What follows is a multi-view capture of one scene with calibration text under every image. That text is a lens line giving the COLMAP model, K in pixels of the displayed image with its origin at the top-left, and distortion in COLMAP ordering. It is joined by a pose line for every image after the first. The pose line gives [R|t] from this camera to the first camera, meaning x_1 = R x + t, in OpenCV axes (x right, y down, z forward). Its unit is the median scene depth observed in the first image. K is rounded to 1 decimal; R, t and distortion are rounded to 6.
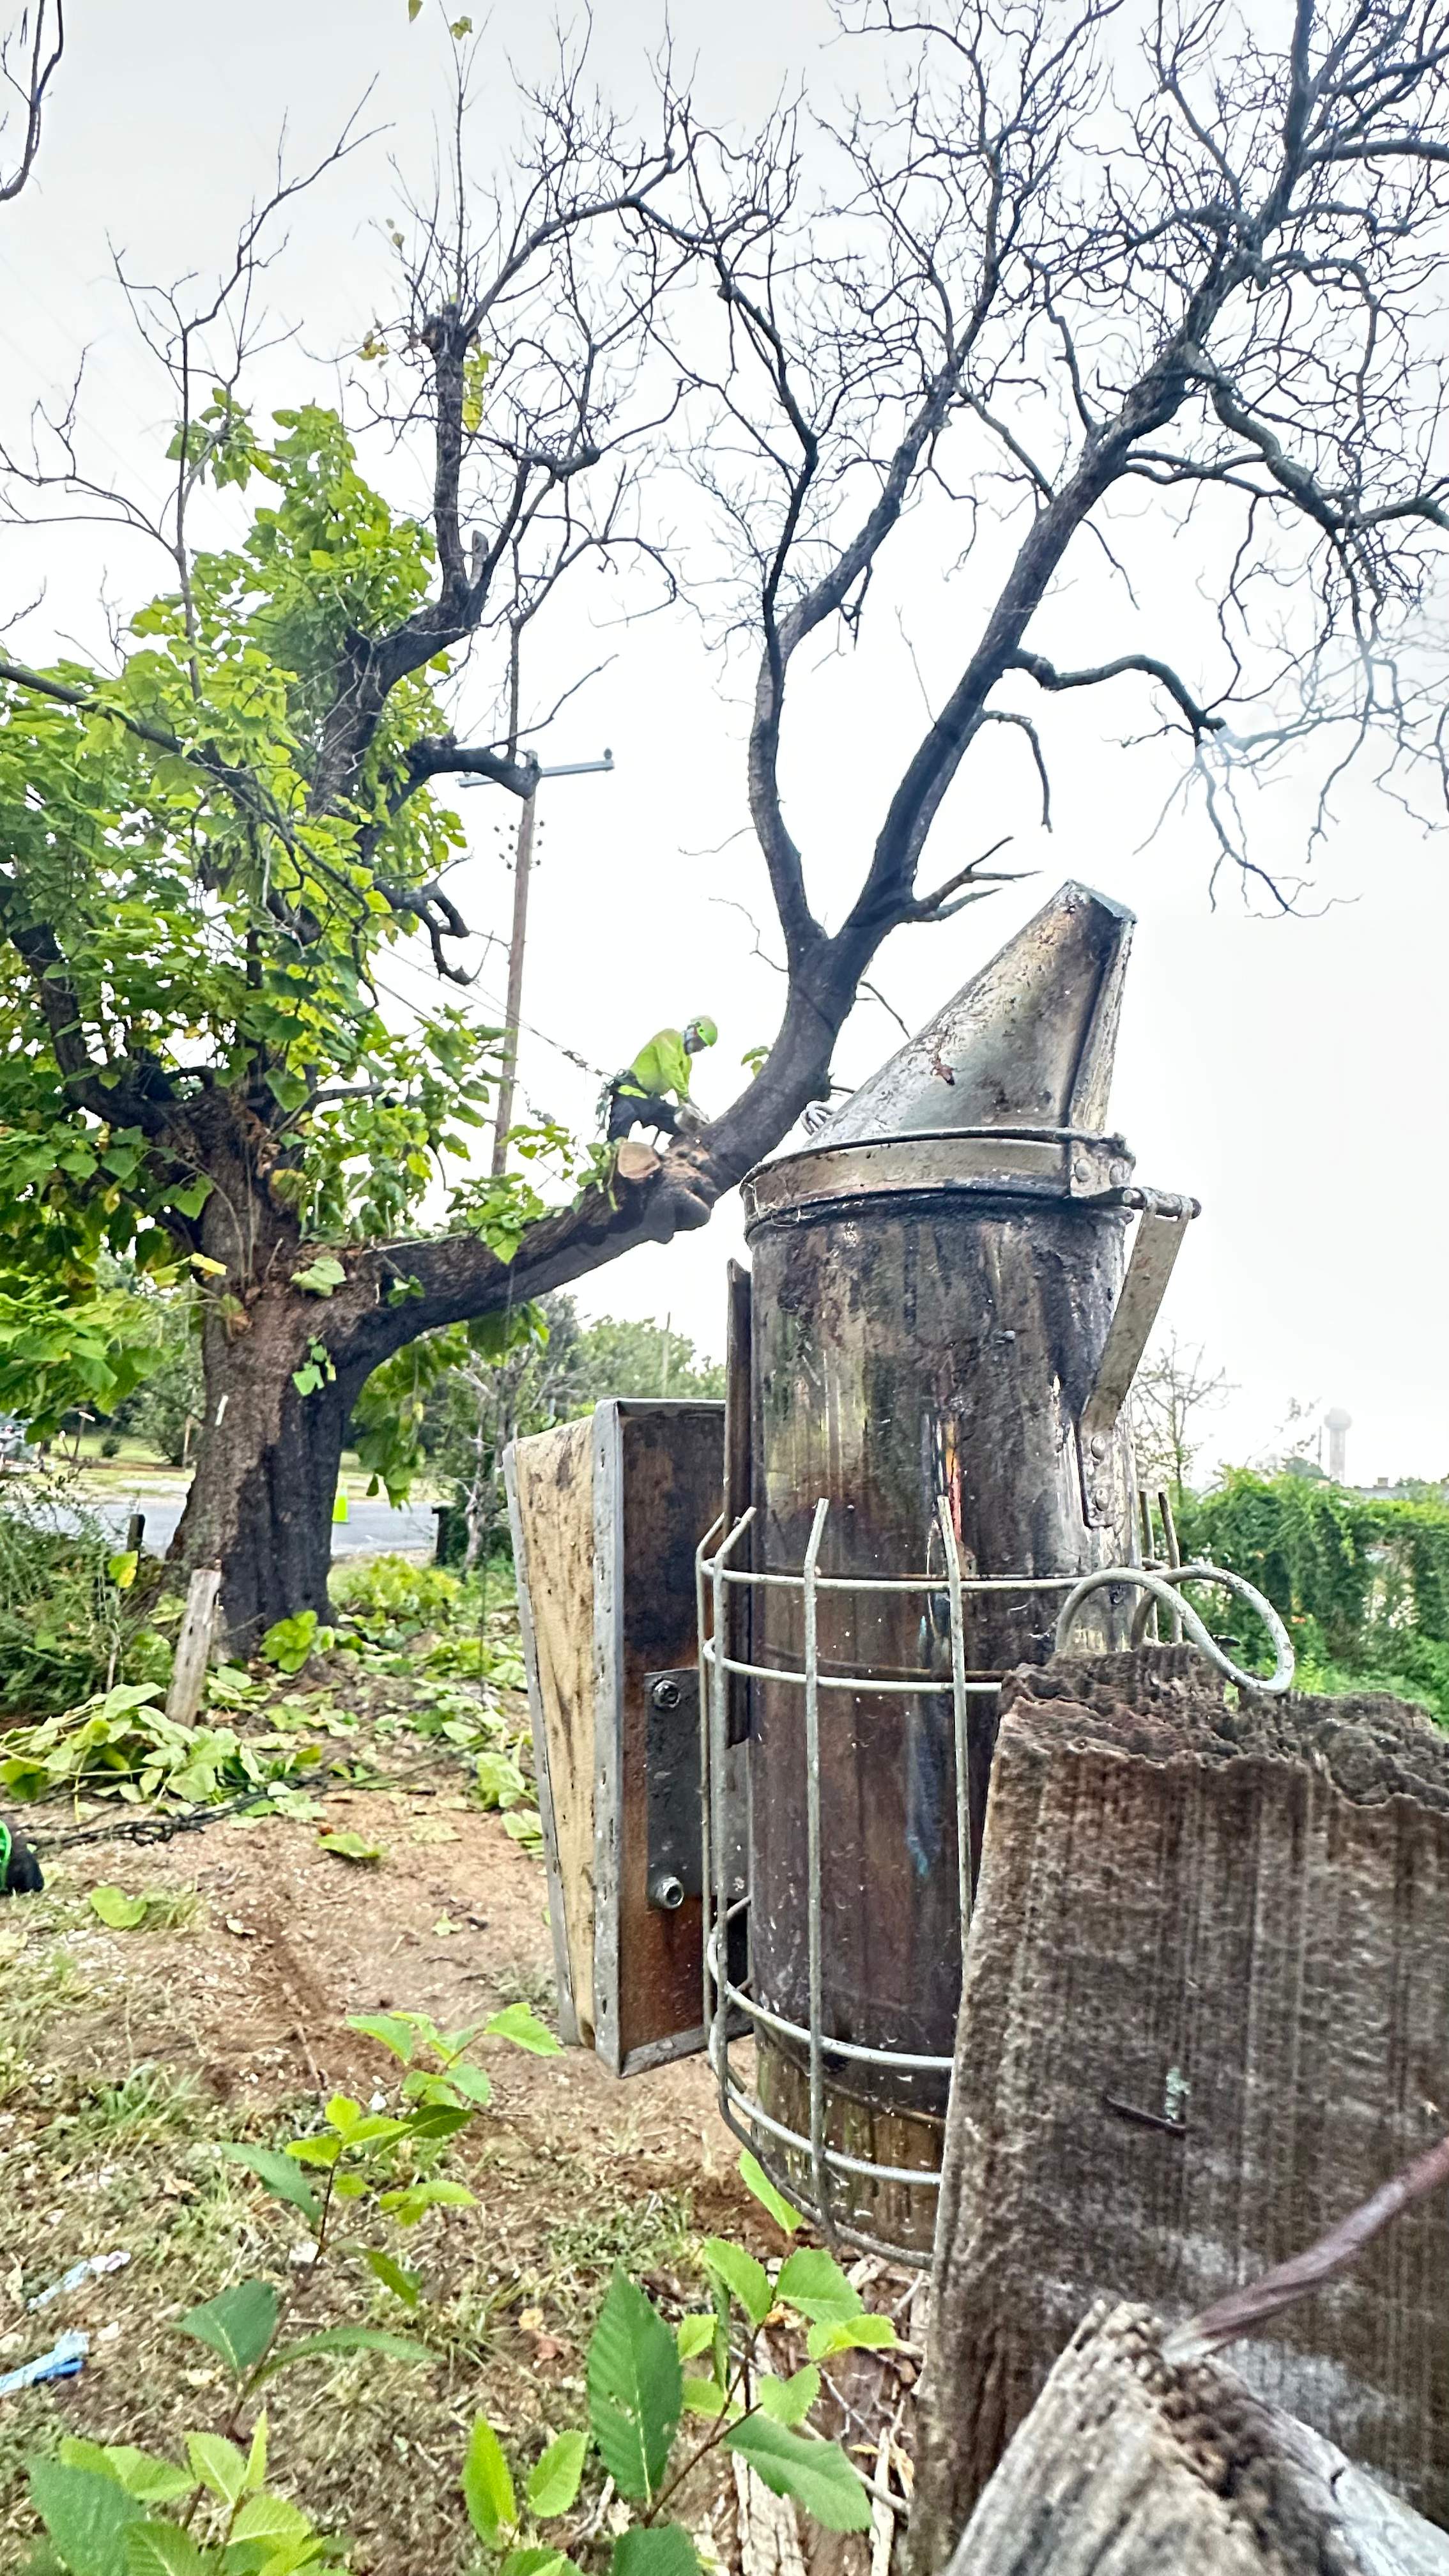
lens RADIAL K [[1155.5, 0, 721.9], [0, 1155.5, 1280.9], [0, 0, 1]] dist [-0.000189, 0.000577]
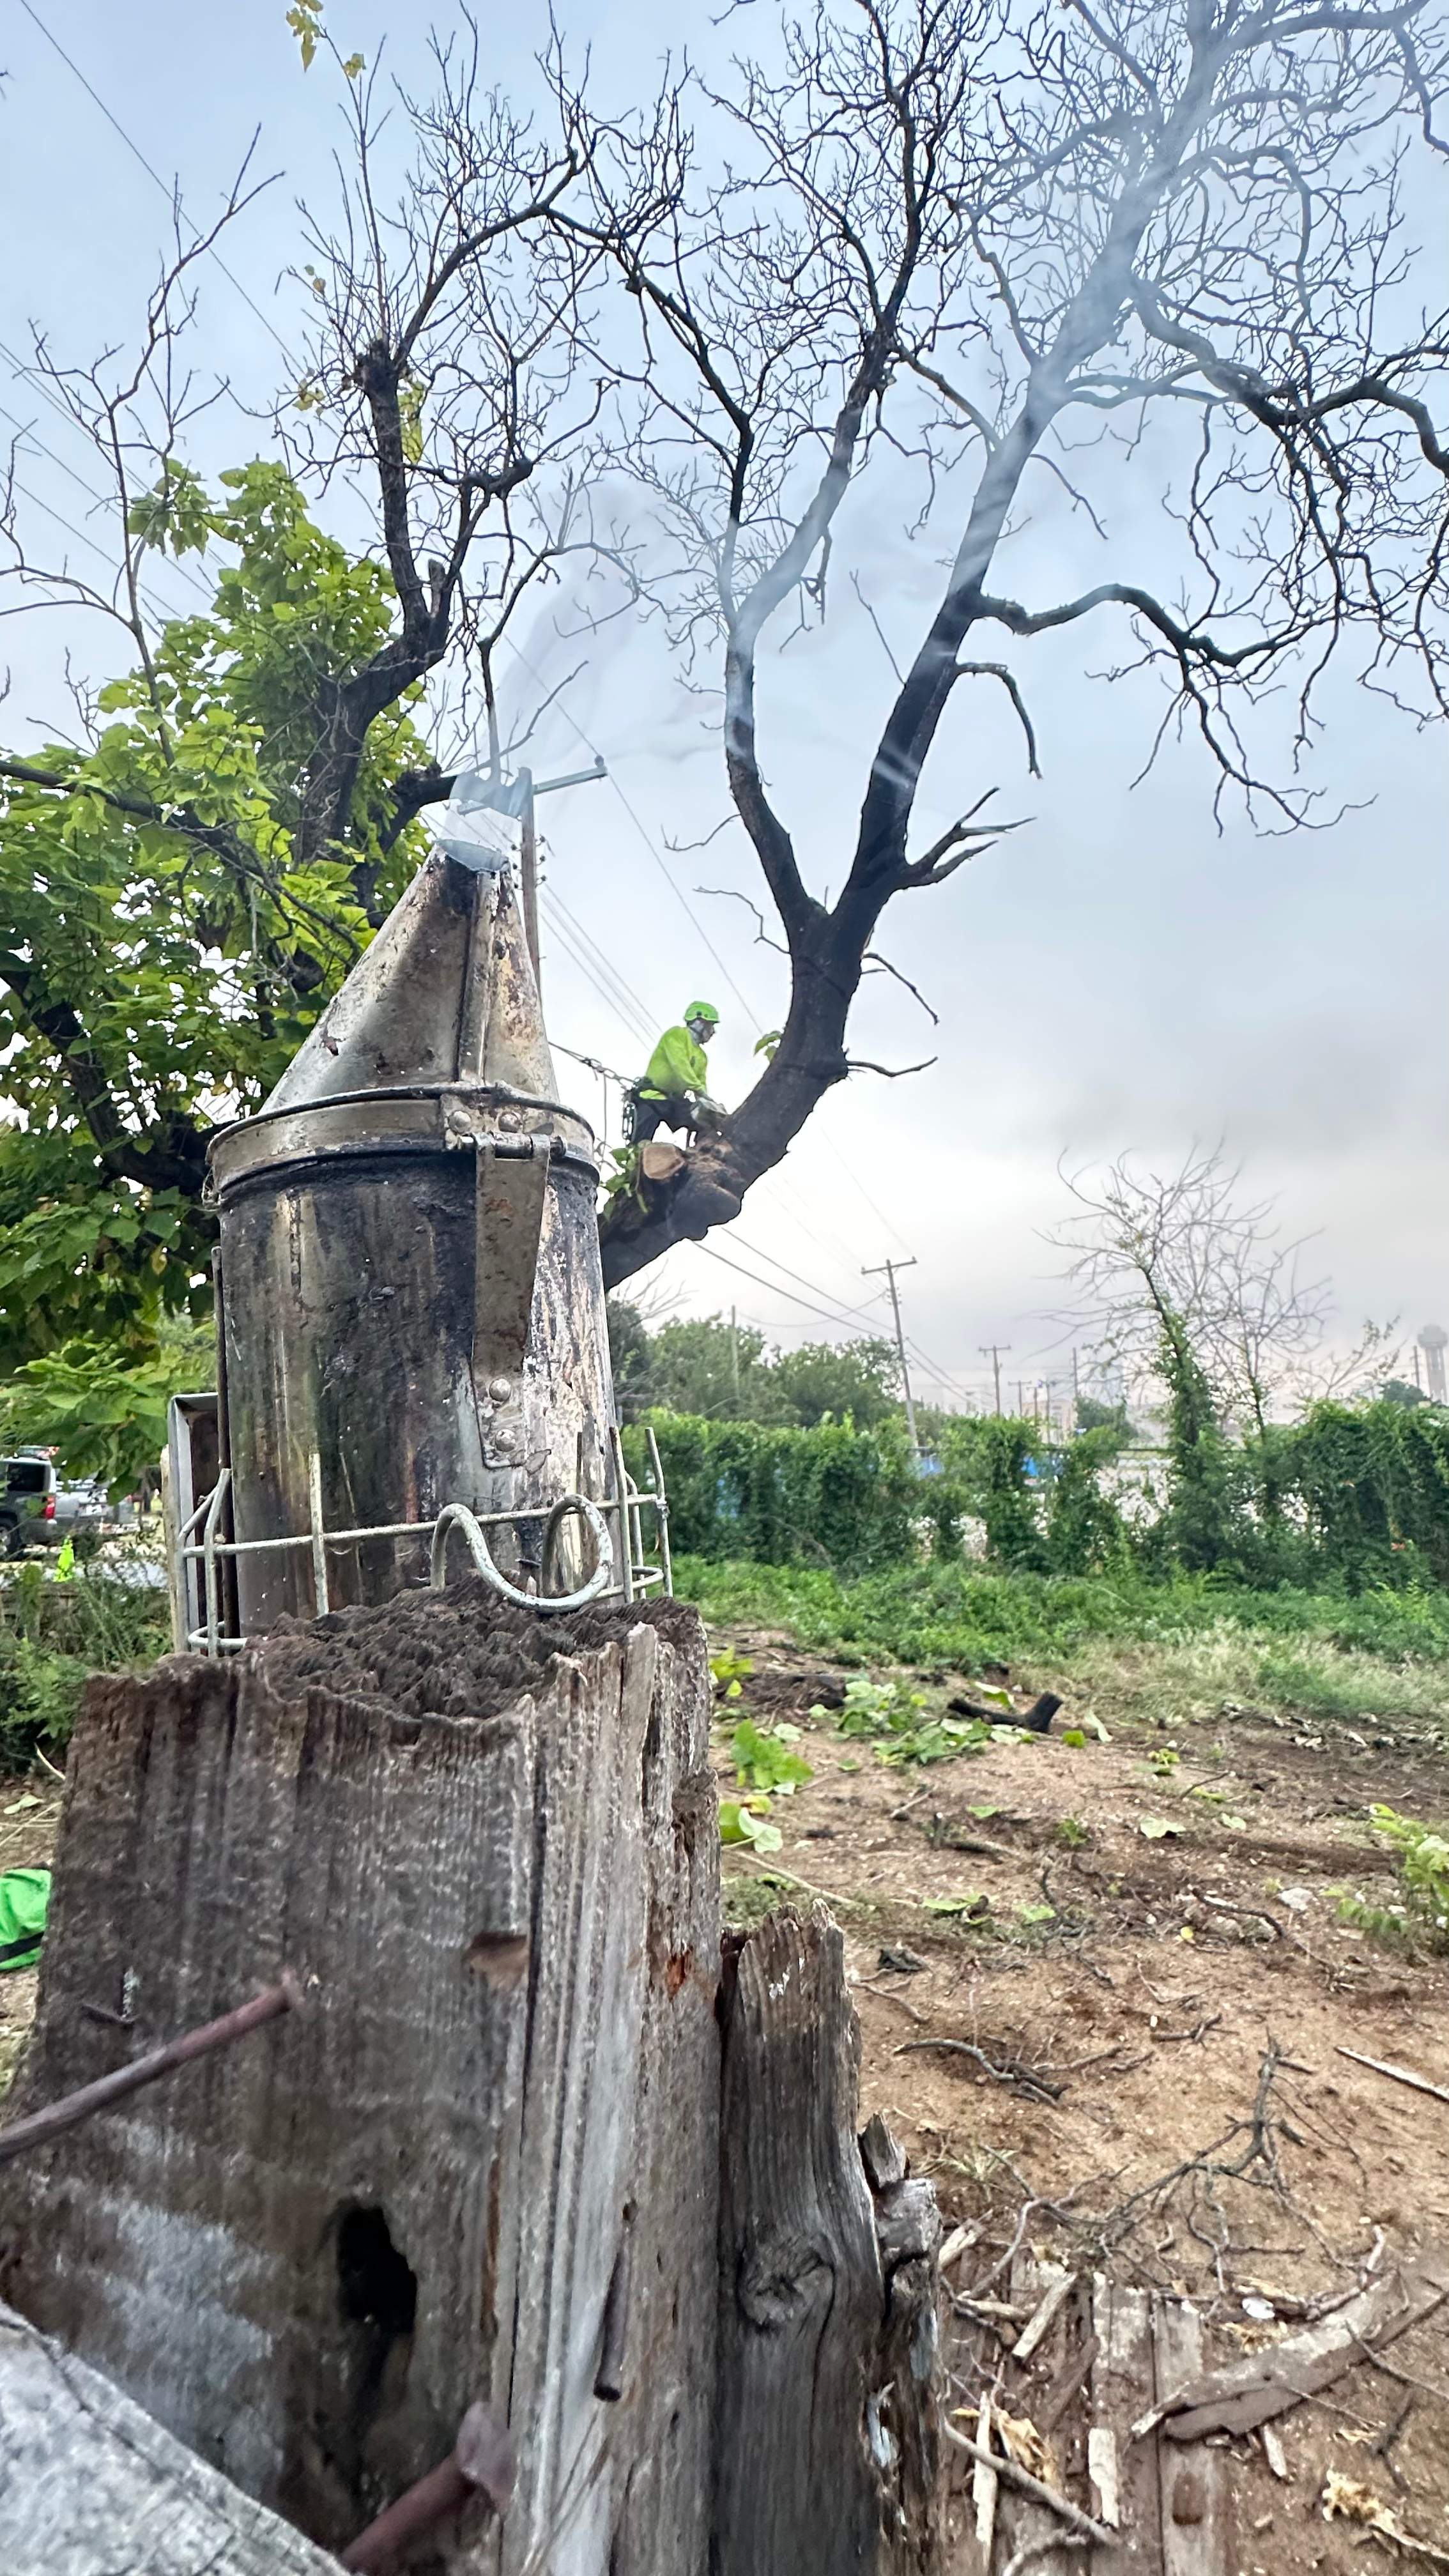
lens RADIAL K [[1155.5, 0, 721.9], [0, 1155.5, 1280.9], [0, 0, 1]] dist [-0.000189, 0.000577]
pose [[0.991787, -0.115926, -0.054032, 0.021970], [0.116279, 0.993211, 0.003410, 0.002532], [0.053270, -0.009665, 0.998533, -0.000303]]
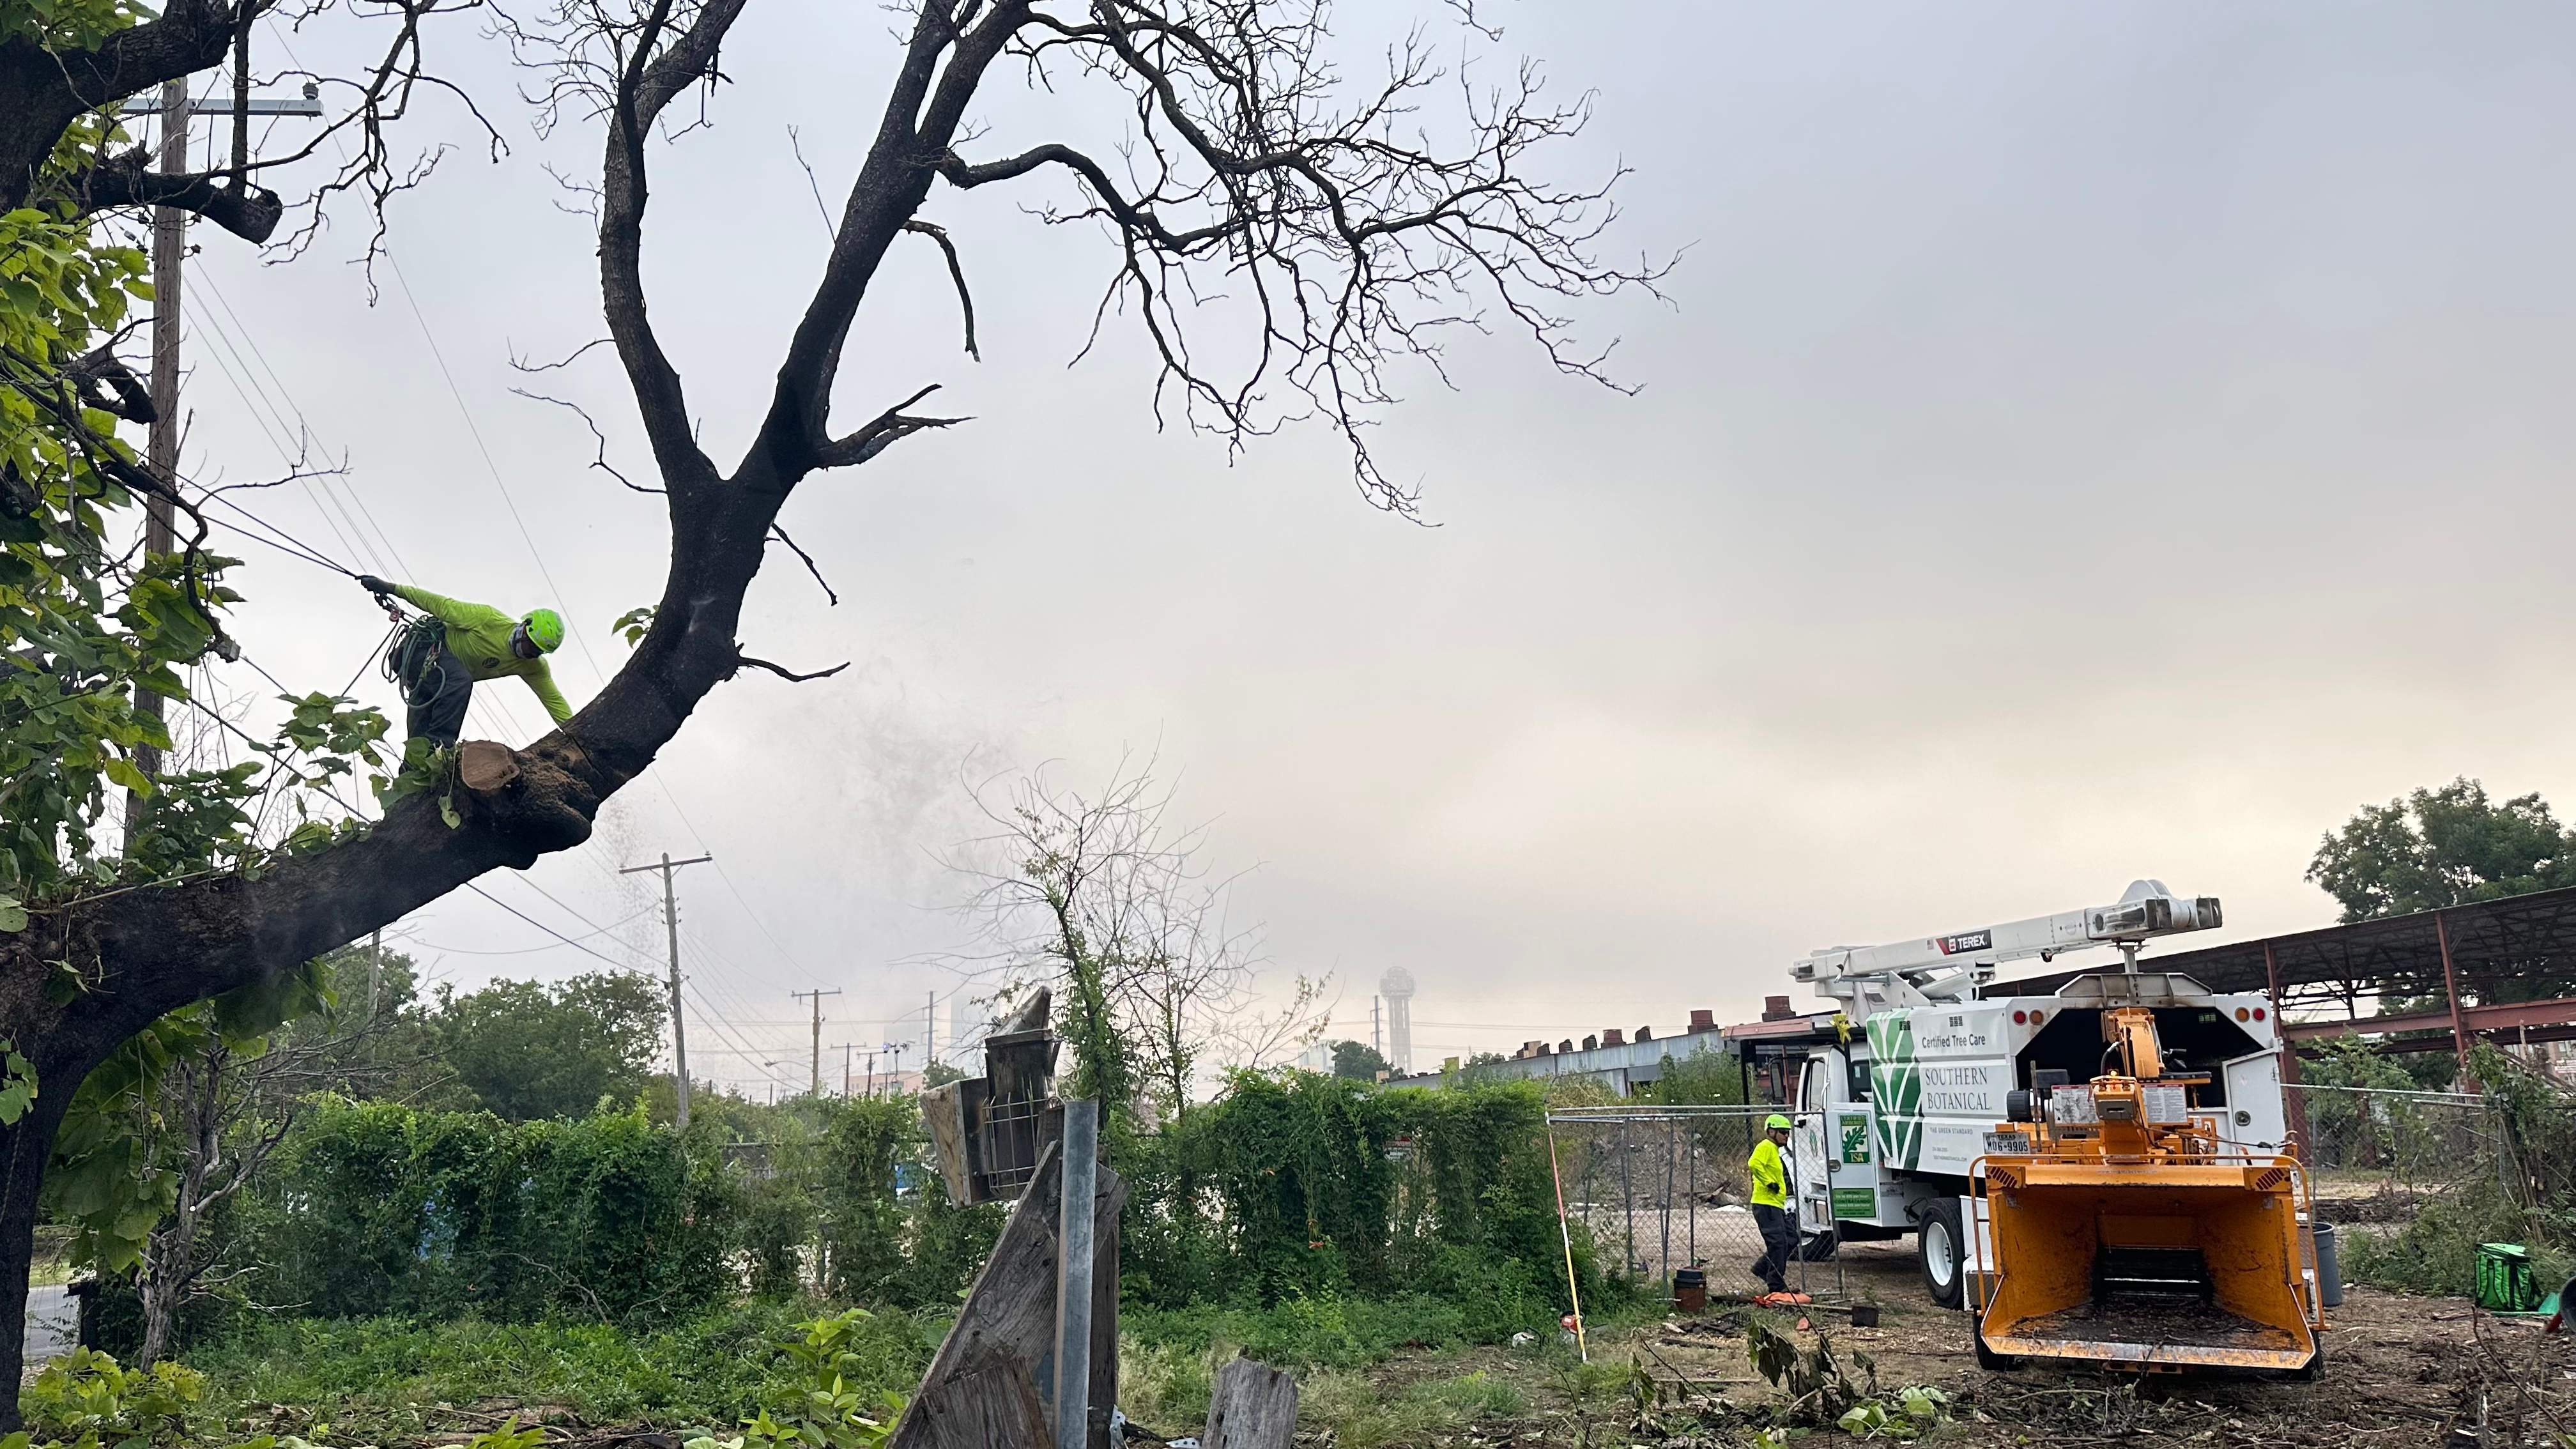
lens RADIAL K [[1751.8, 0, 1288.0], [0, 1751.8, 724.5], [0, 0, 1]] dist [0.134447, -0.235153]
pose [[0.904859, -0.032003, 0.424506, -0.097587], [0.056242, 0.997416, -0.044690, -0.049608], [-0.421979, 0.064313, 0.904322, -0.323852]]
